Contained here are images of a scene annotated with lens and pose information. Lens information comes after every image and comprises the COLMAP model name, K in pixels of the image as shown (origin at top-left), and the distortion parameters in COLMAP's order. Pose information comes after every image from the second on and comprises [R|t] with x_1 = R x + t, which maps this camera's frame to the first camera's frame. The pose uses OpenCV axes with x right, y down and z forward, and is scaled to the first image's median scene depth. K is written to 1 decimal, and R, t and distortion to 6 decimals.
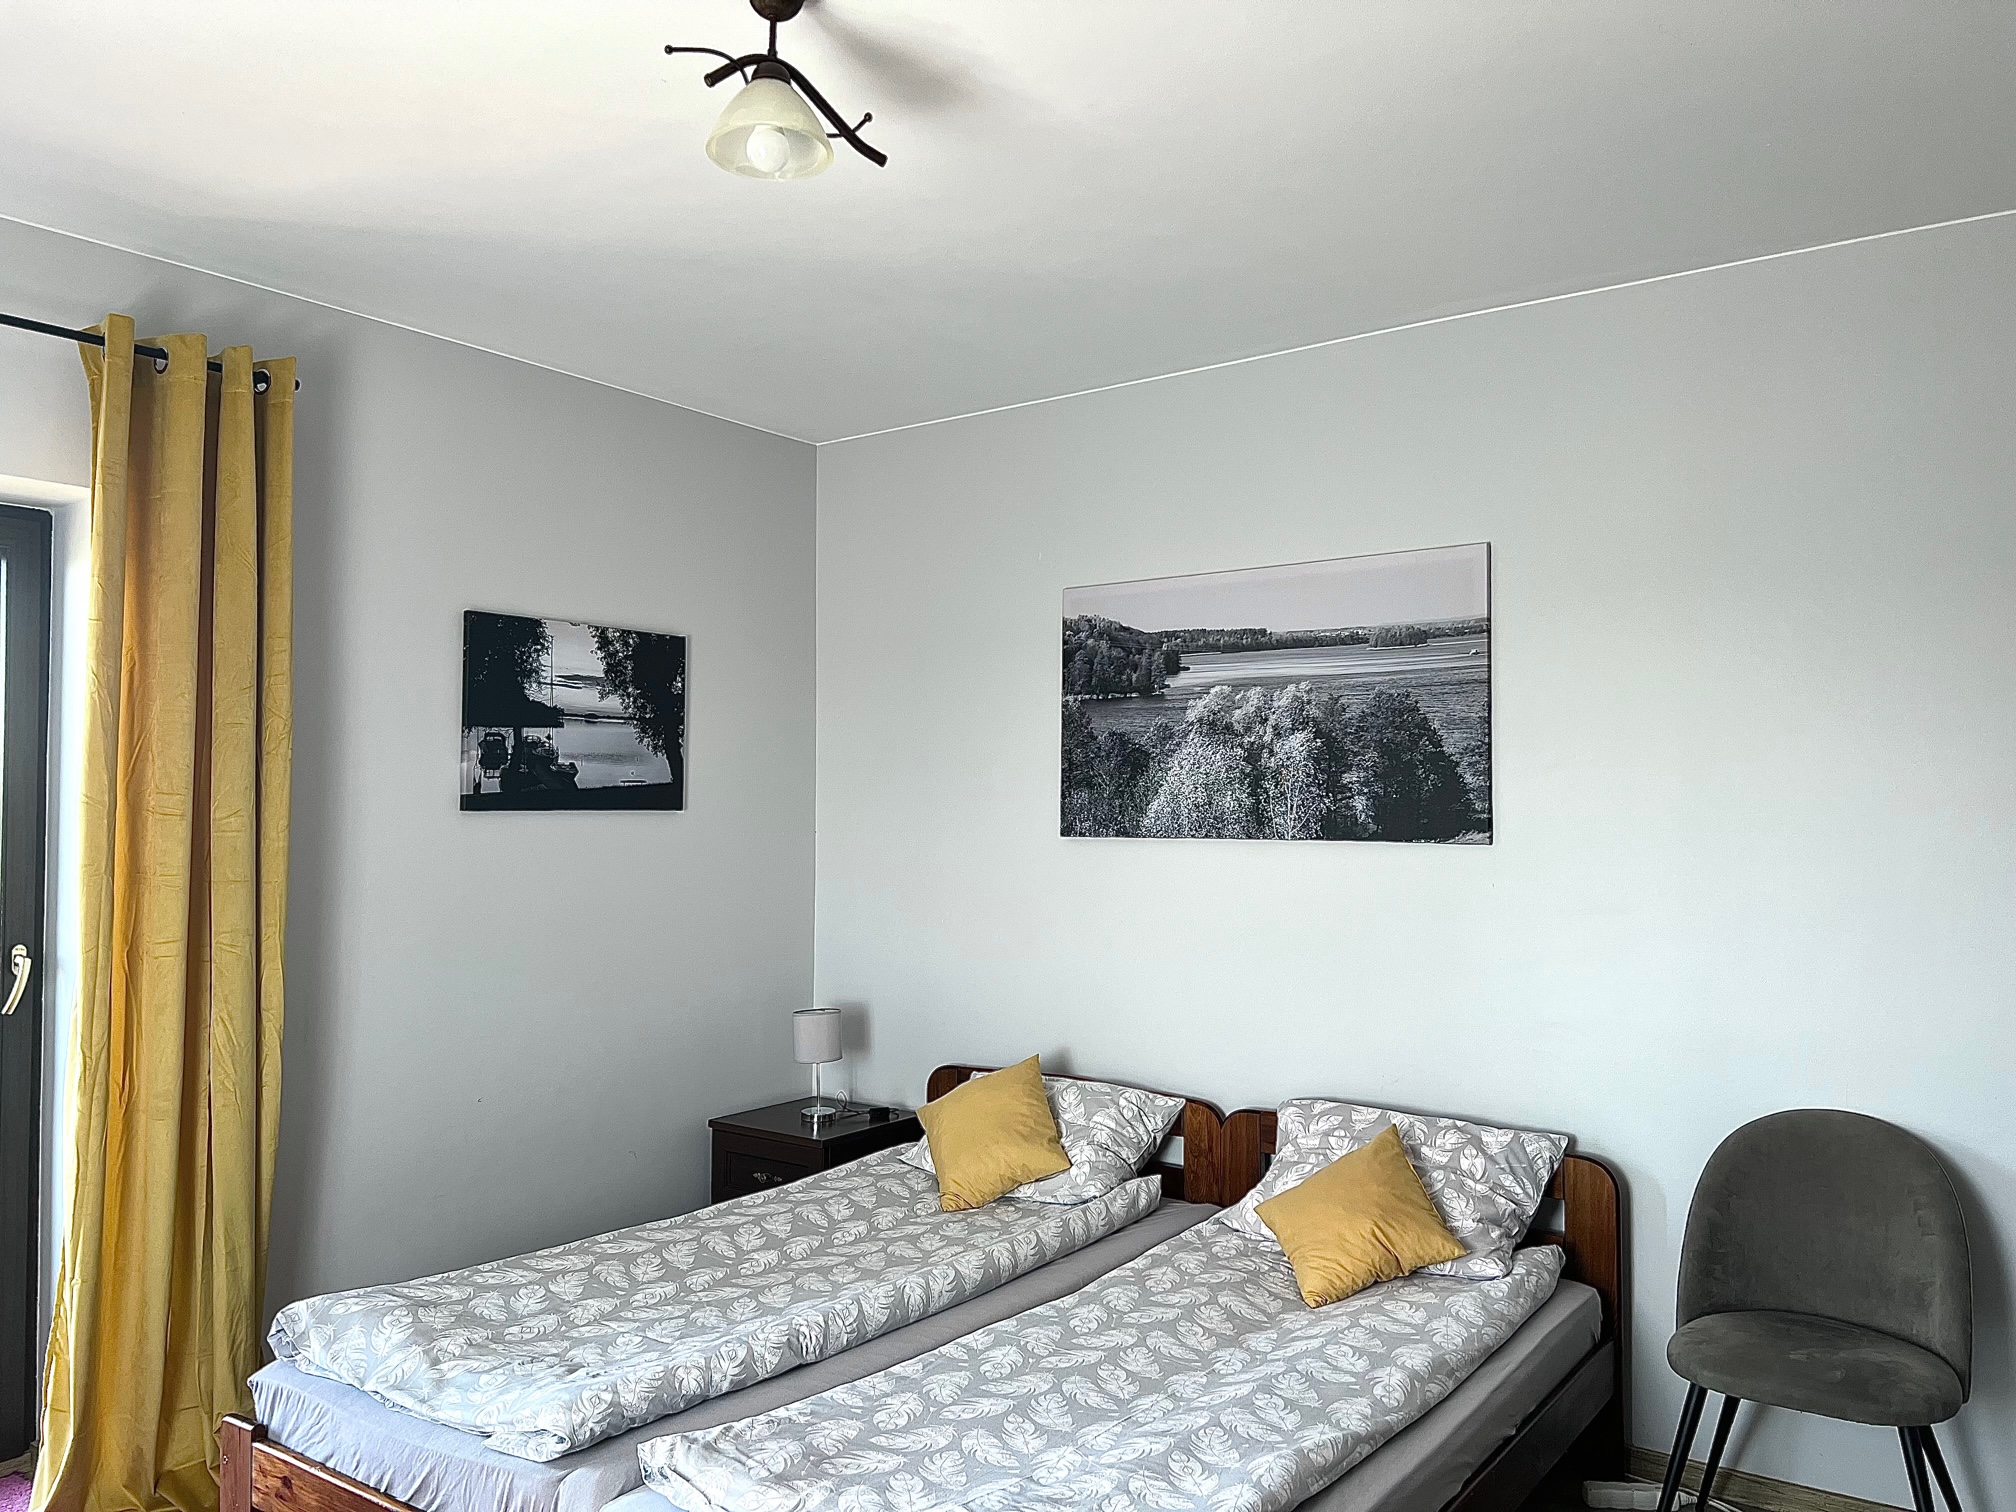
lens RADIAL K [[1501.8, 0, 1007.2], [0, 1501.8, 774.2], [0, 0, 1]] dist [0.063284, -0.059496]
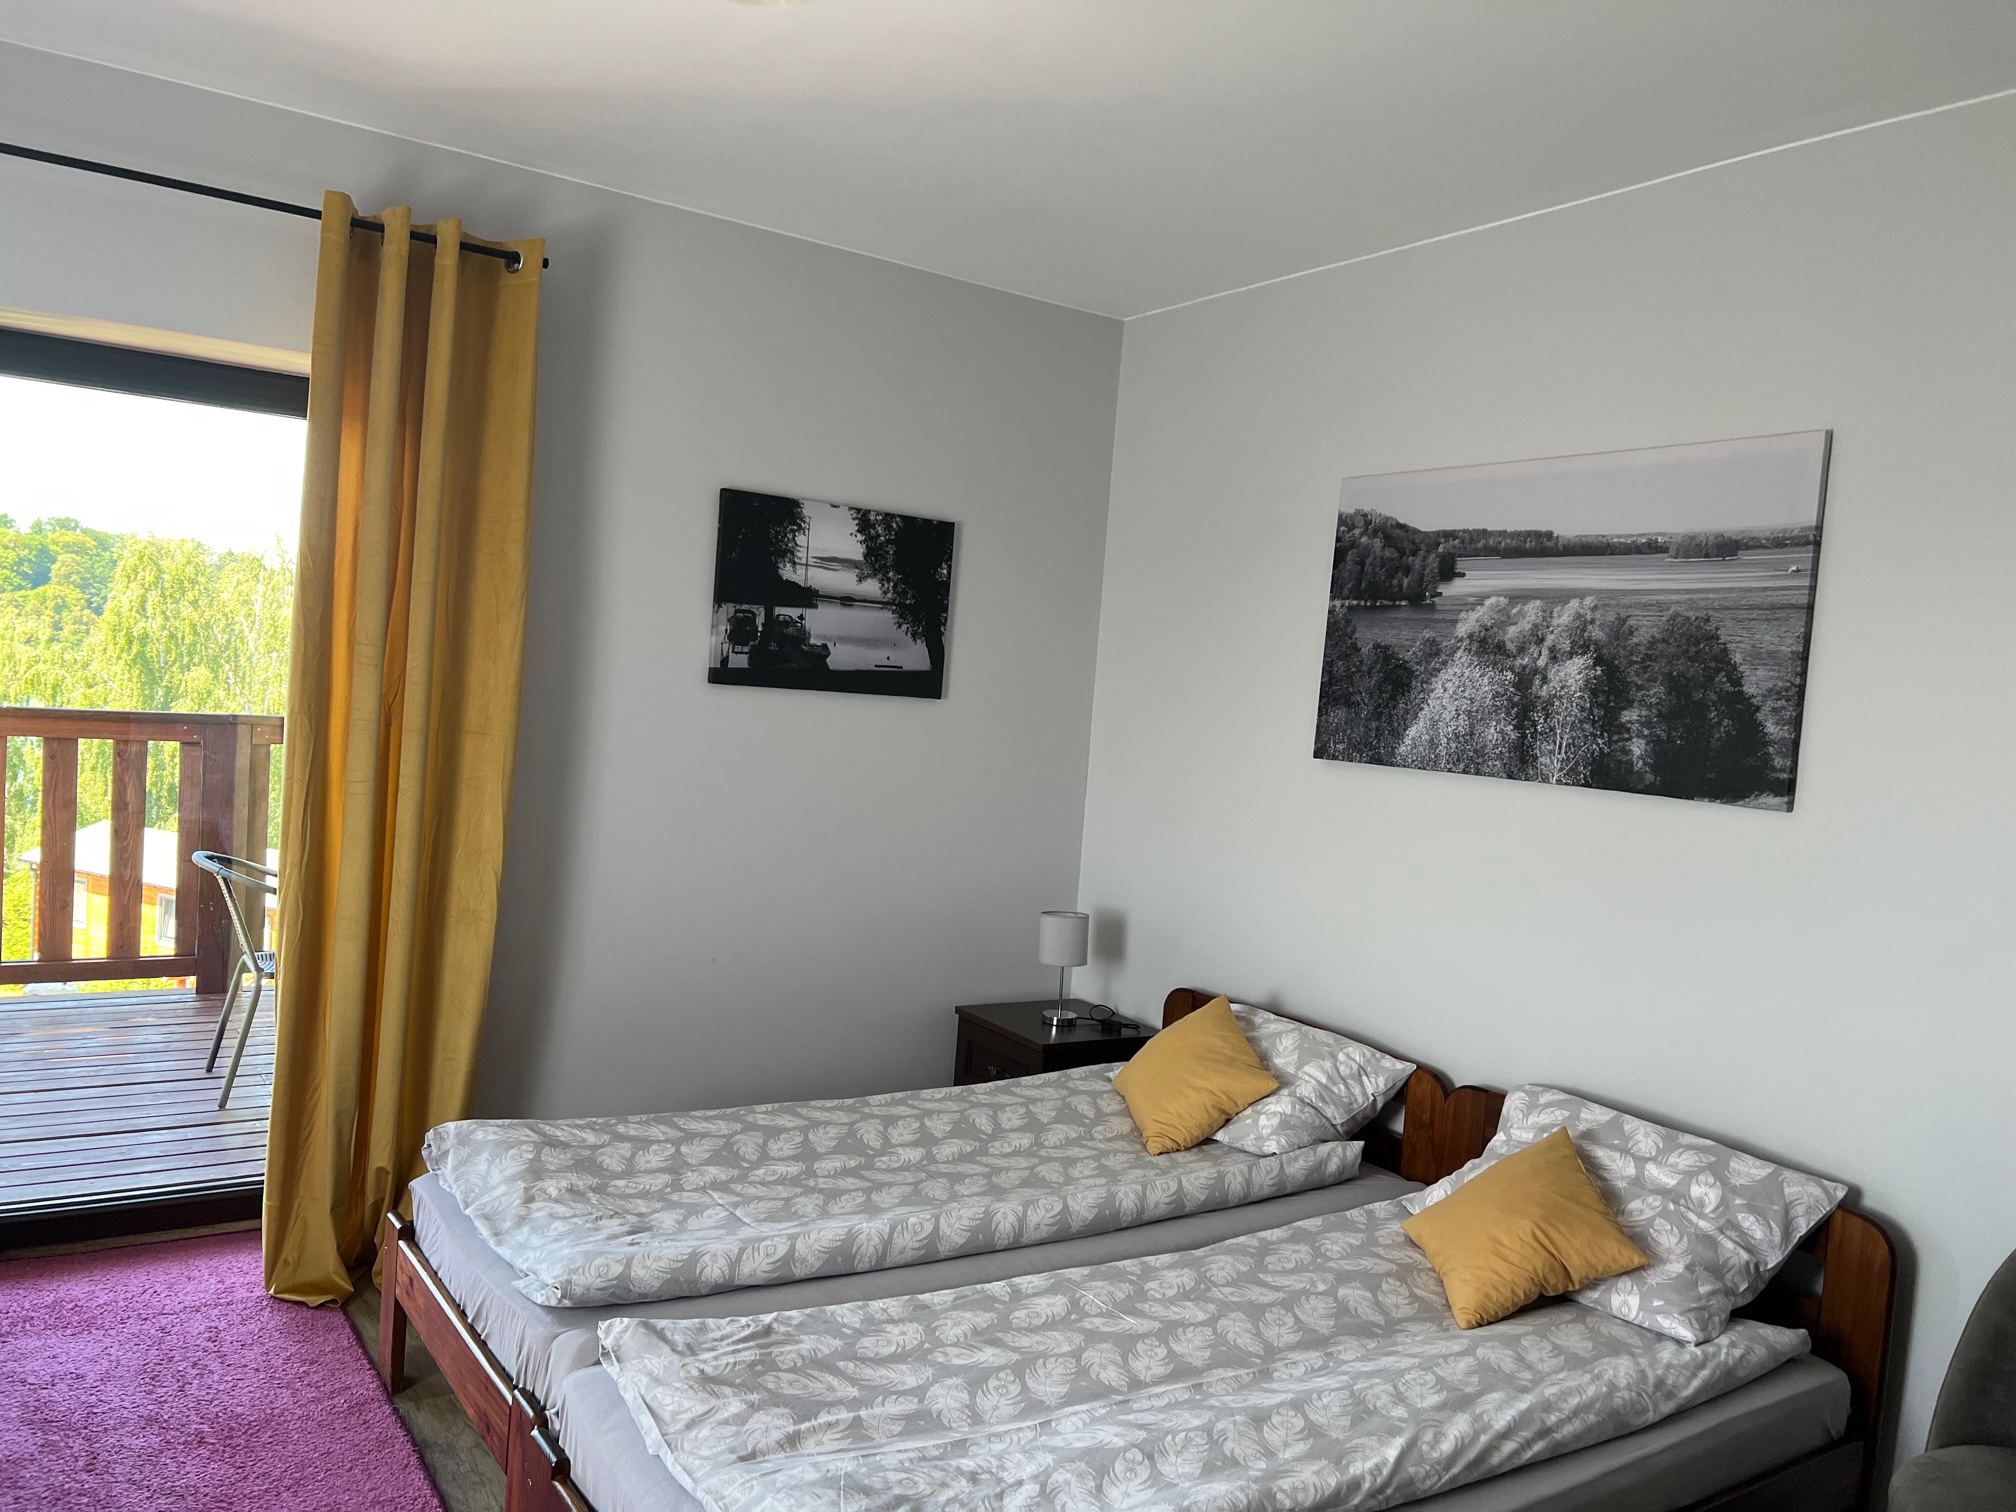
lens RADIAL K [[1501.8, 0, 1000.5], [0, 1501.8, 777.7], [0, 0, 1]] dist [0.063284, -0.059496]
pose [[0.937103, 0.088564, -0.337631, 0.186990], [-0.063445, 0.994381, 0.084742, -0.012402], [0.343239, -0.057991, 0.937456, 0.097162]]
